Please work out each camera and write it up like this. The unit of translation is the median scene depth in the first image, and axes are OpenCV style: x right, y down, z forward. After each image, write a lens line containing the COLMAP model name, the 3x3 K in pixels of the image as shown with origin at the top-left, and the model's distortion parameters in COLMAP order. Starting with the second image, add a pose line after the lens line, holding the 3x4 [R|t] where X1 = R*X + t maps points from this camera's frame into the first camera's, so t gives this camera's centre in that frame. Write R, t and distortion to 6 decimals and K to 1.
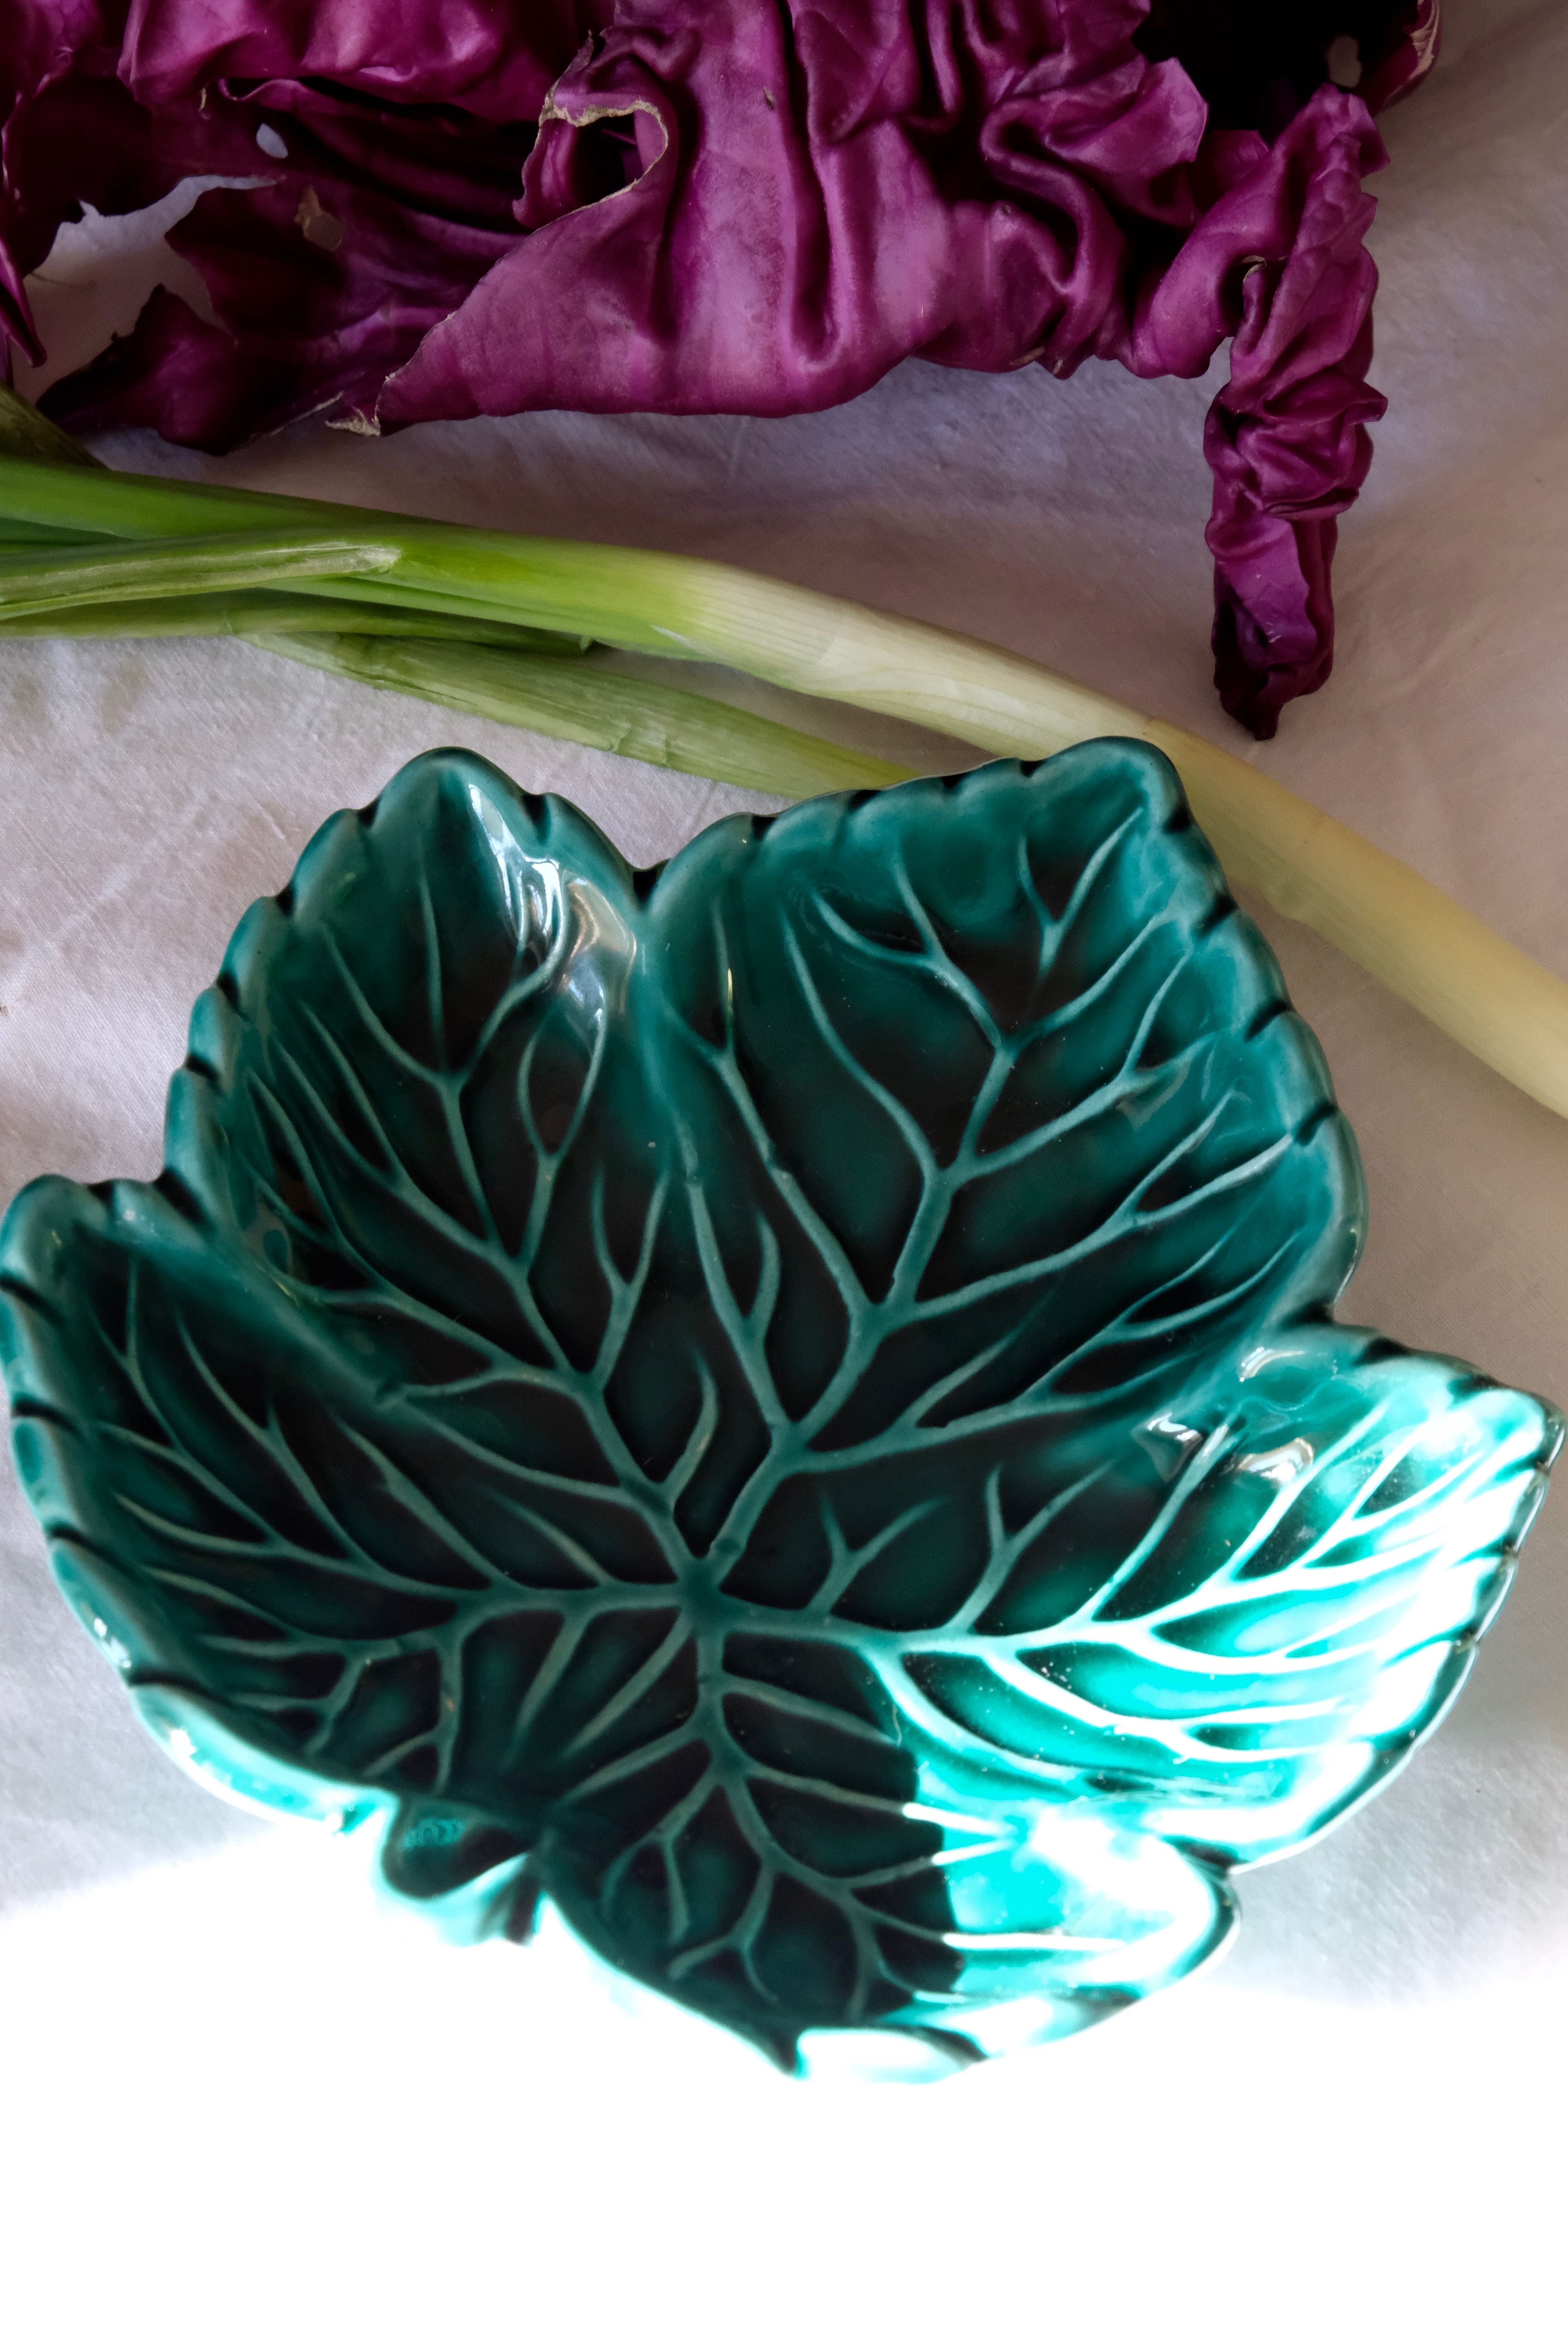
lens RADIAL K [[5400.5, 0, 784.0], [0, 5400.5, 1176.0], [0, 0, 1]] dist [-0.006377, 0.002807]
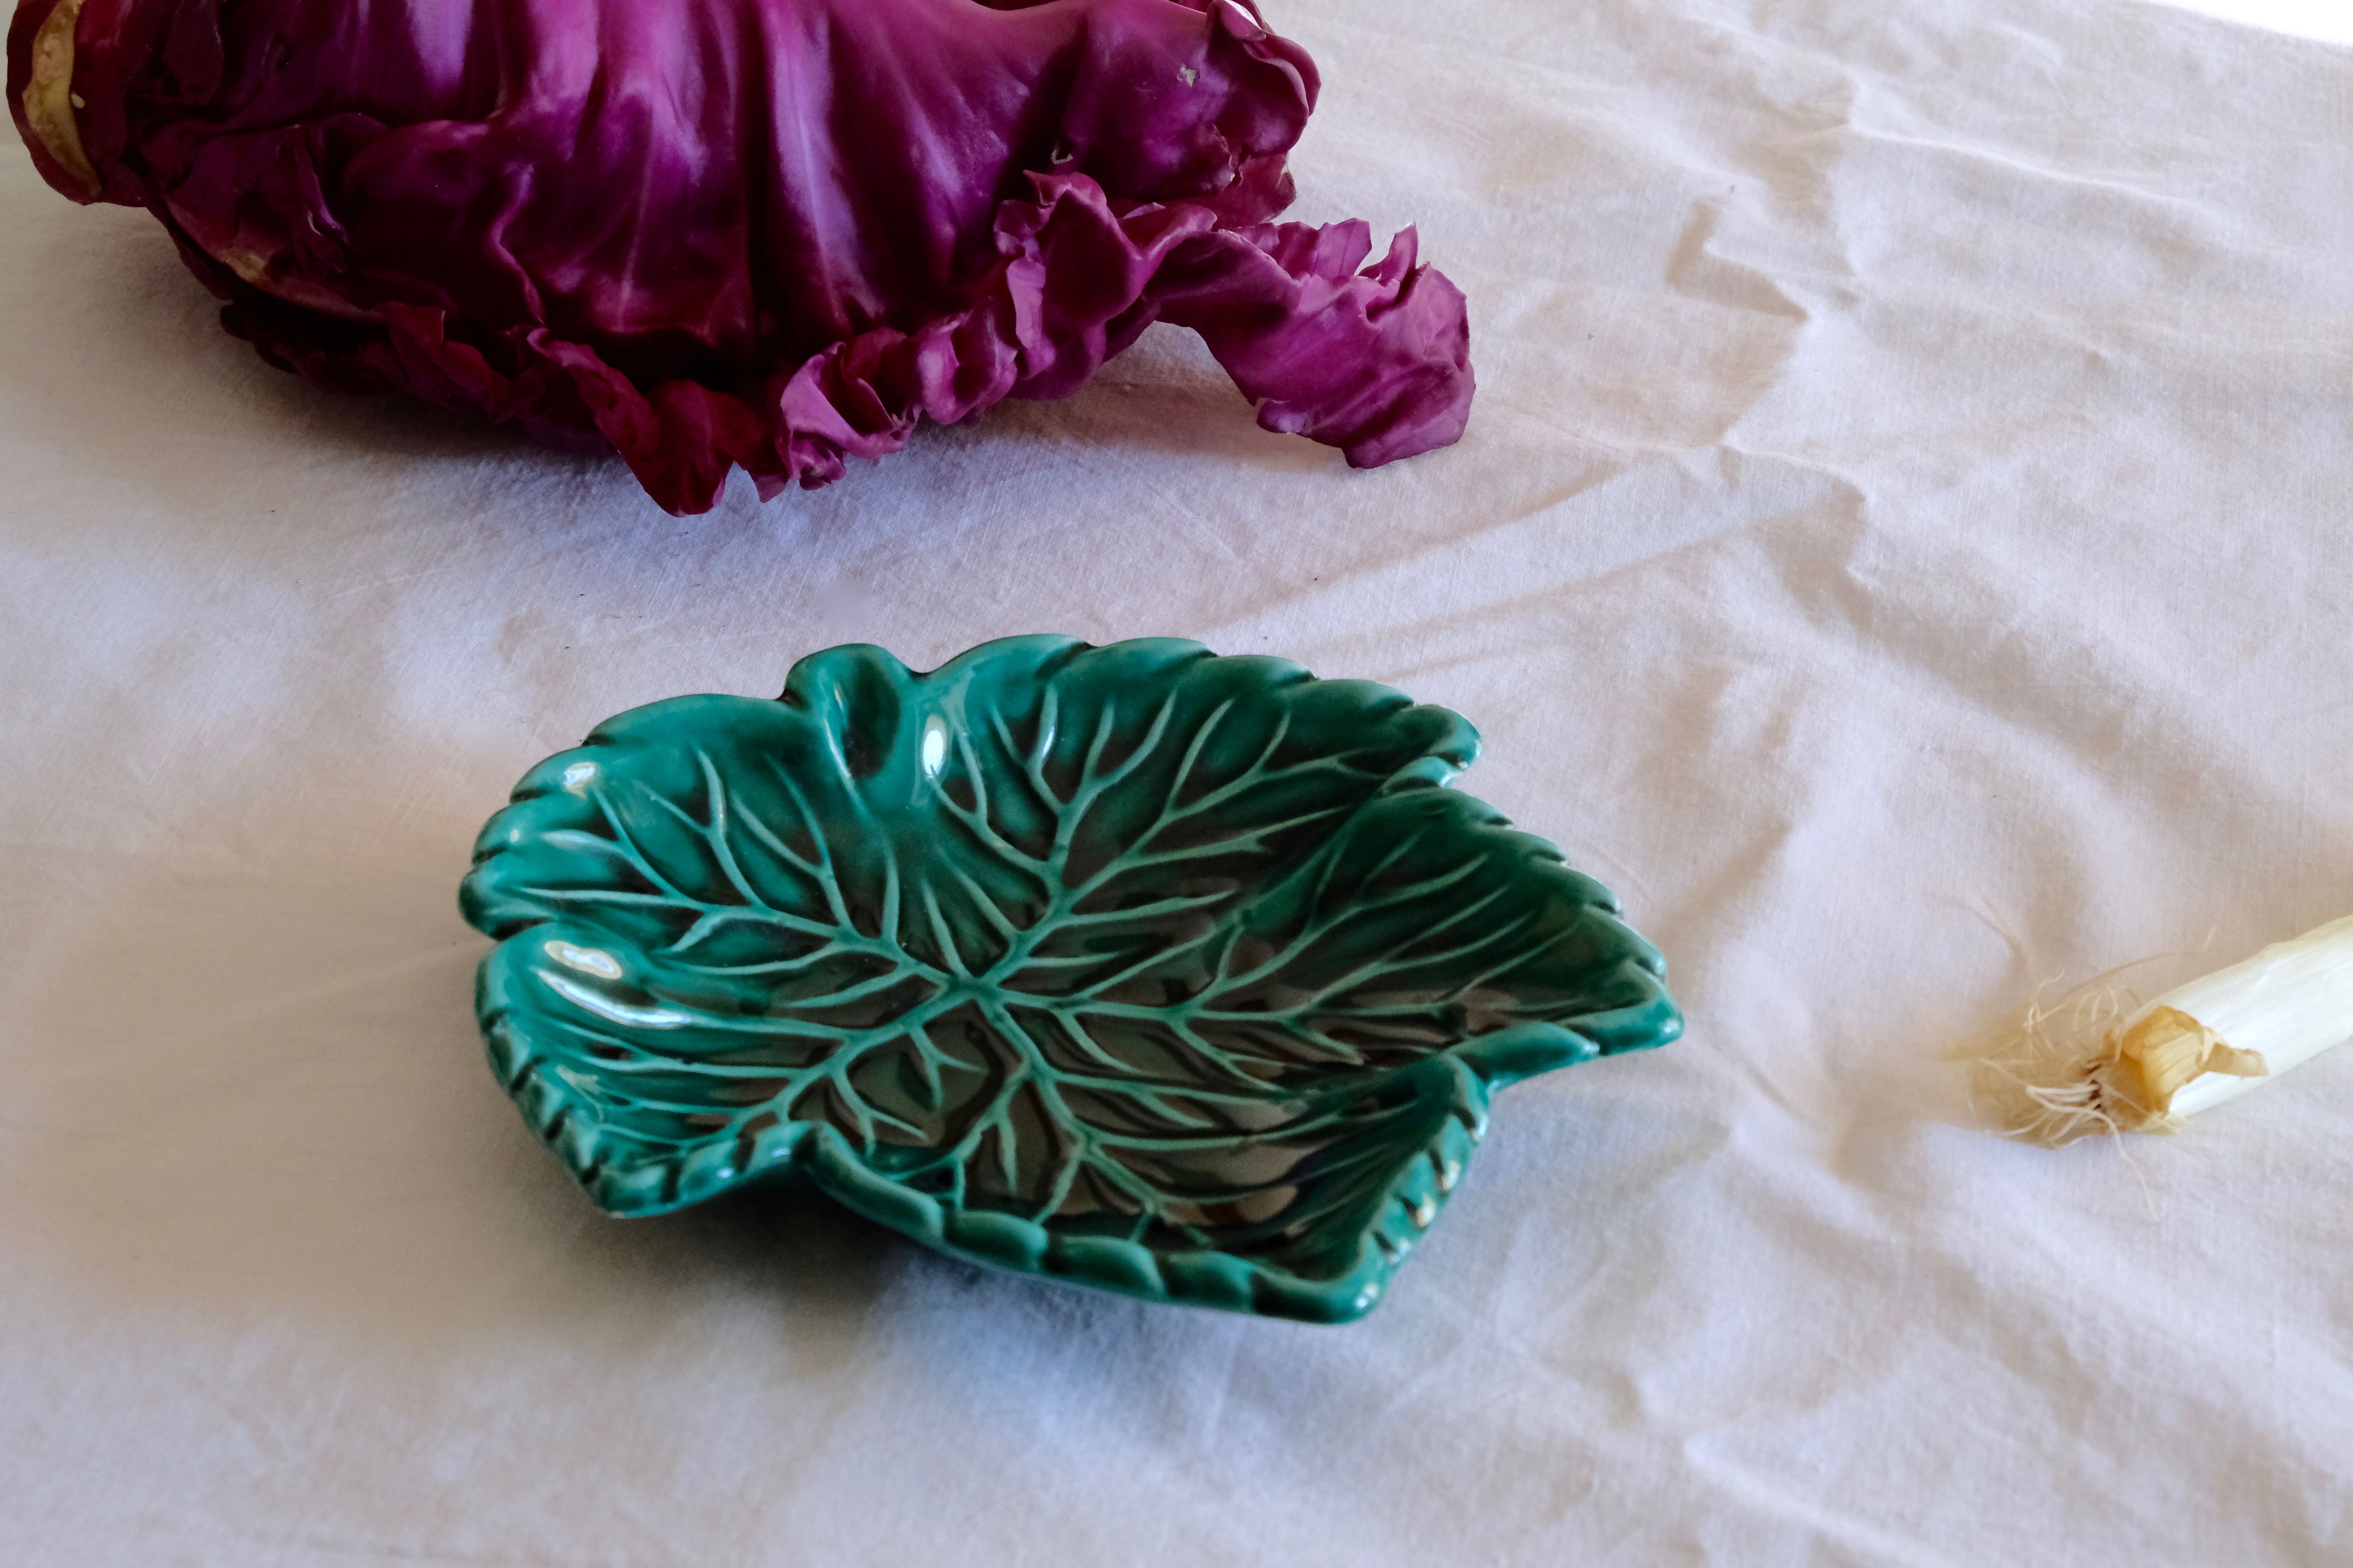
lens RADIAL K [[5402.1, 0, 1176.5], [0, 5402.1, 784.0], [0, 0, 1]] dist [-0.006377, 0.002807]
pose [[-0.605856, 0.407450, -0.683318, 0.862190], [-0.659312, 0.223546, 0.717868, -0.943107], [0.445249, 0.885444, 0.133200, 0.796966]]
